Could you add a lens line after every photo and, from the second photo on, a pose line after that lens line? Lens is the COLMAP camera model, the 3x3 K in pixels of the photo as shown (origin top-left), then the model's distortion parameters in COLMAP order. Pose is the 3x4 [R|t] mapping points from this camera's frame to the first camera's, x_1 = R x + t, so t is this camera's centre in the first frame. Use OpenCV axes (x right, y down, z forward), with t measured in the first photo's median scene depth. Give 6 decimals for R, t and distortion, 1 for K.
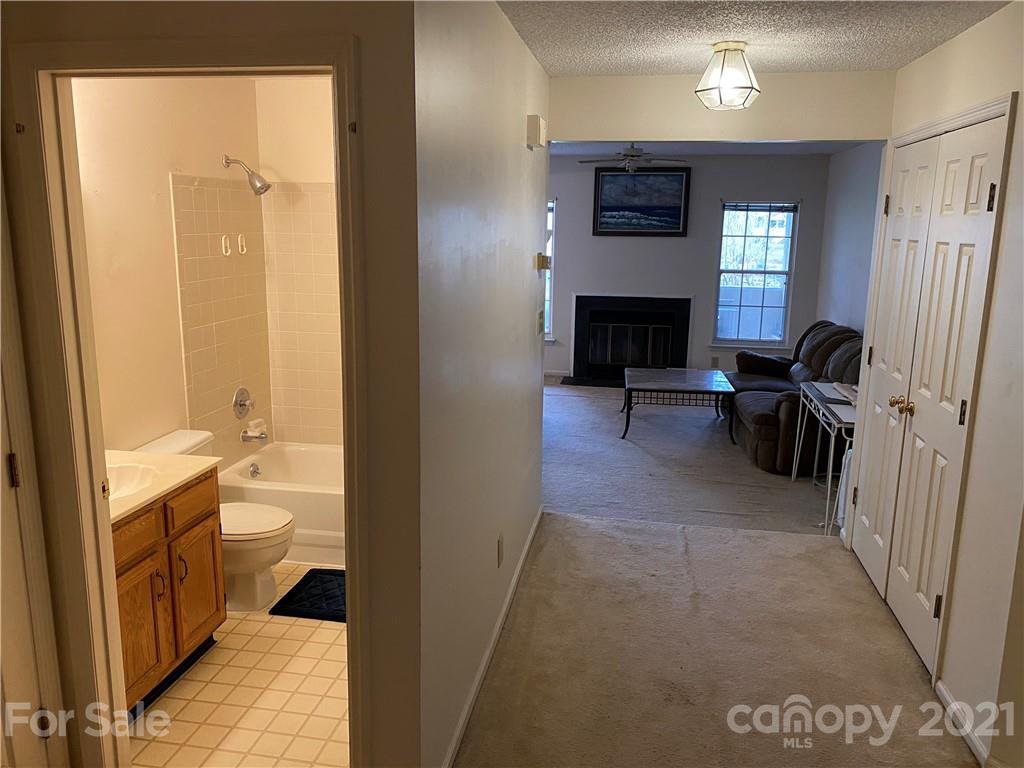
lens RADIAL K [[805.2, 0, 510.3], [0, 805.2, 382.2], [0, 0, 1]] dist [0.044002, -0.065197]
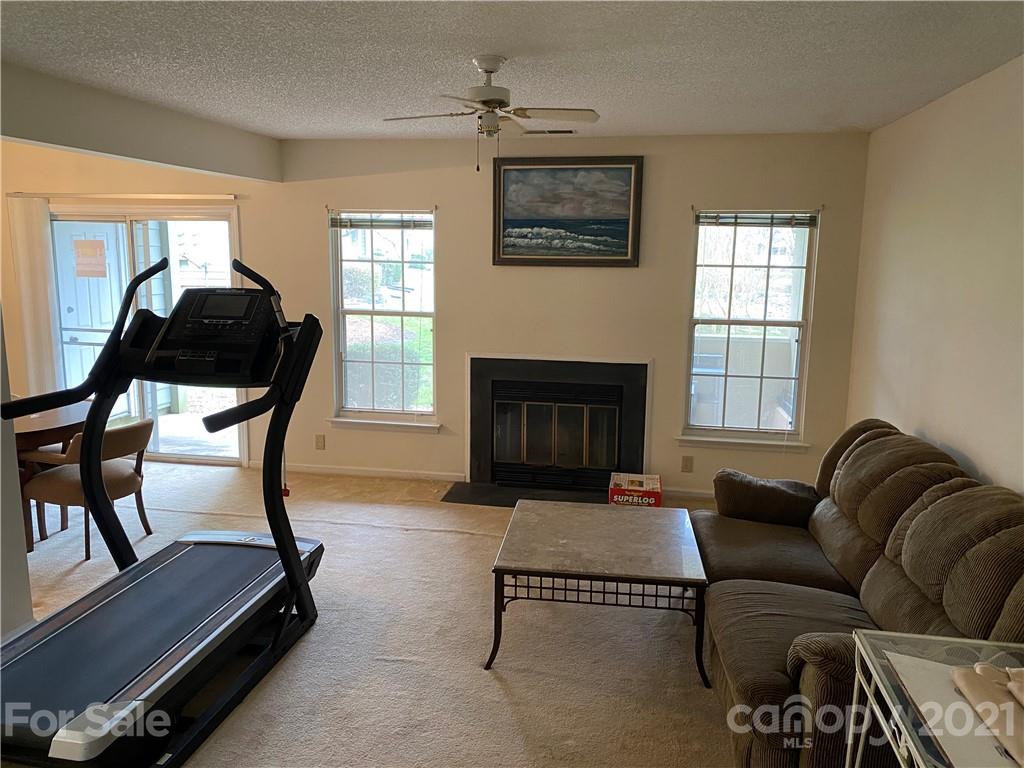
lens RADIAL K [[805.2, 0, 505.4], [0, 805.2, 384.4], [0, 0, 1]] dist [0.044002, -0.065197]
pose [[0.999965, -0.002522, -0.008039, 0.192940], [0.002272, 0.999519, -0.030929, -0.112538], [0.008113, 0.030910, 0.999489, 0.606848]]
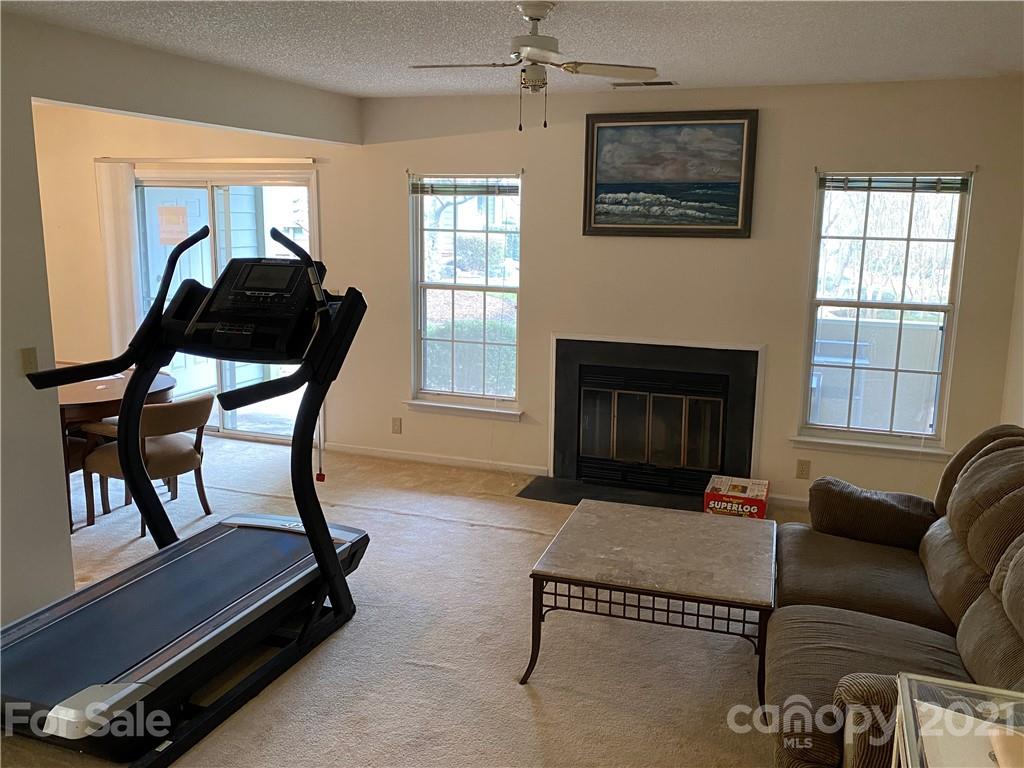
lens RADIAL K [[898.3, 0, 506.3], [0, 898.3, 378.8], [0, 0, 1]] dist [0.034940, -0.060772]
pose [[0.984929, 0.030056, -0.170326, 0.263077], [-0.033238, 0.999322, -0.015865, -0.114458], [0.169733, 0.021287, 0.985260, 0.612008]]
